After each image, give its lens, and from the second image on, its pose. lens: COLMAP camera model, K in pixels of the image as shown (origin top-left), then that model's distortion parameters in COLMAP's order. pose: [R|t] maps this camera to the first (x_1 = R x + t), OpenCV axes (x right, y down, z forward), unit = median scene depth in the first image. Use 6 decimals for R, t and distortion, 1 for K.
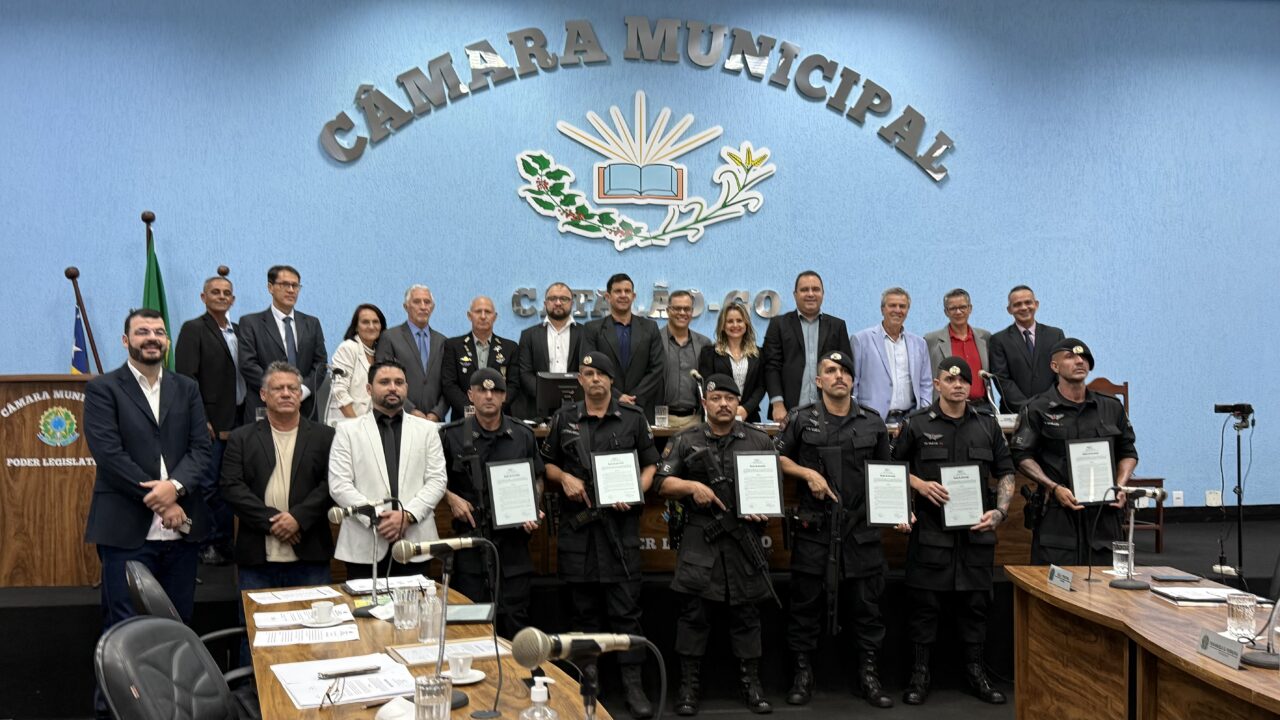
lens RADIAL K [[1130.0, 0, 655.3], [0, 1130.0, 426.6], [0, 0, 1]] dist [0.093434, -0.091827]
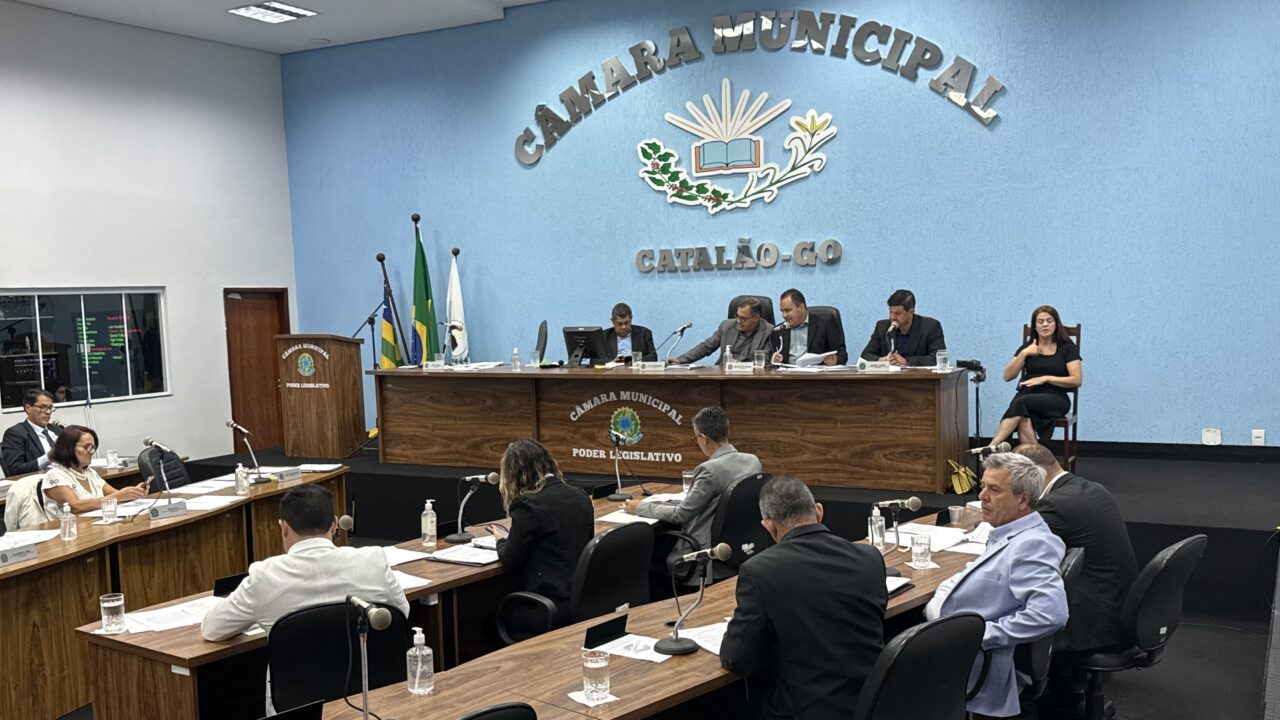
lens RADIAL K [[1206.2, 0, 631.7], [0, 1206.2, 442.4], [0, 0, 1]] dist [0.038842, 0.000000]
pose [[0.803134, 0.051640, -0.593556, 0.688392], [0.014657, 0.994223, 0.106330, -0.050802], [0.595618, -0.094097, 0.797737, -0.114267]]
